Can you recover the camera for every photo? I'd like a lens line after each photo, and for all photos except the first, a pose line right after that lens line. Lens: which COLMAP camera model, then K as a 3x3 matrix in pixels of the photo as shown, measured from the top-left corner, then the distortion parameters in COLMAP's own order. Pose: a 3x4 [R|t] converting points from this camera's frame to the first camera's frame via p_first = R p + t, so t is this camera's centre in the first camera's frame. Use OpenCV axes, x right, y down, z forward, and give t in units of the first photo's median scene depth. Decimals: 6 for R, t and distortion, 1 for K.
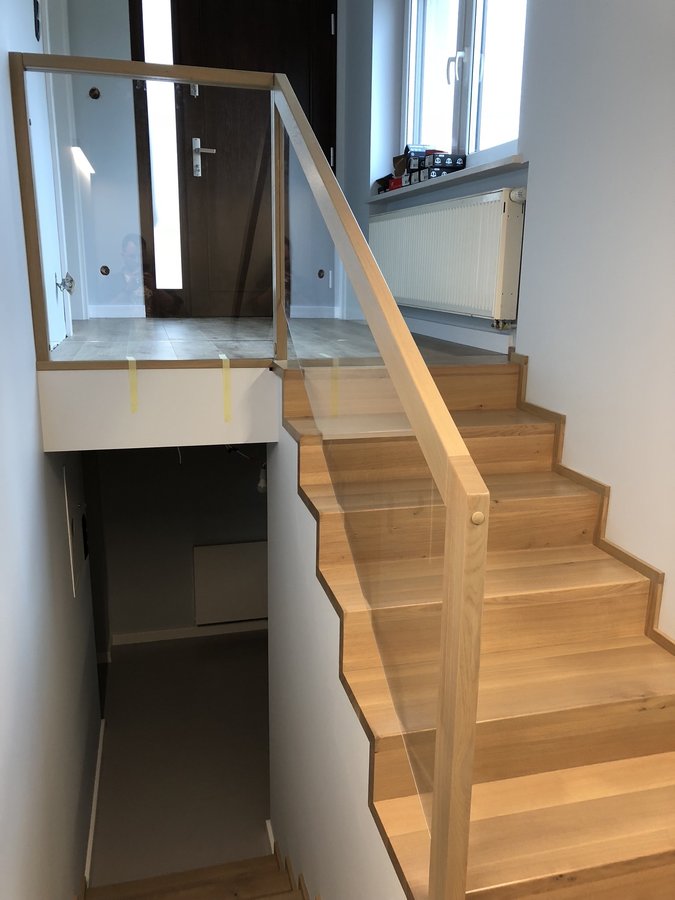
lens RADIAL K [[731.1, 0, 345.1], [0, 731.1, 442.5], [0, 0, 1]] dist [0.007763, -0.001046]
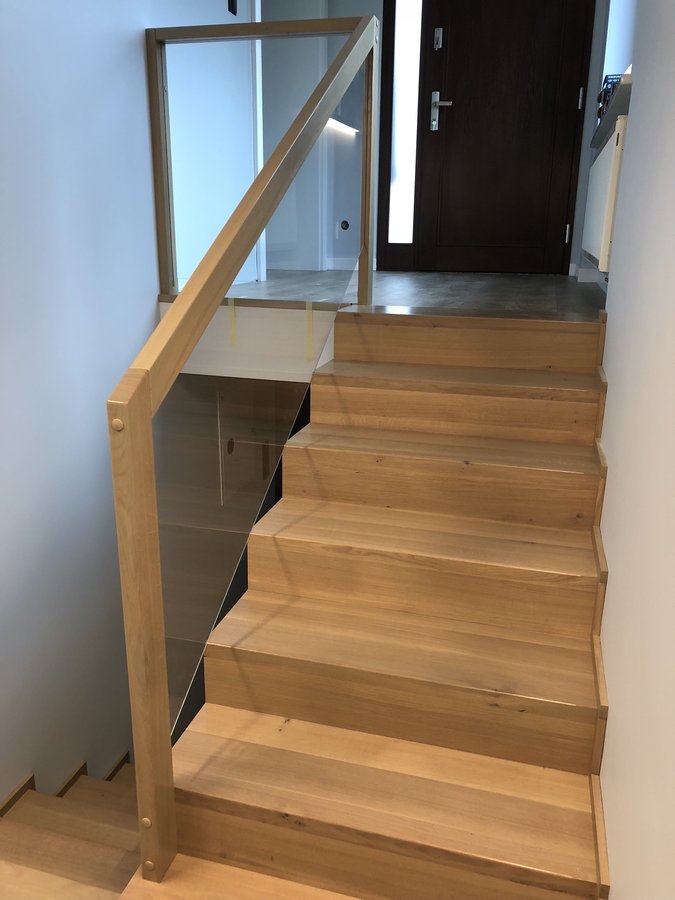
lens RADIAL K [[731.1, 0, 345.1], [0, 731.1, 442.5], [0, 0, 1]] dist [0.007763, -0.001046]
pose [[0.868059, 0.138585, -0.476726, 0.547584], [-0.117580, 0.990318, 0.073789, 0.006171], [0.482336, -0.008000, 0.875950, 0.124754]]
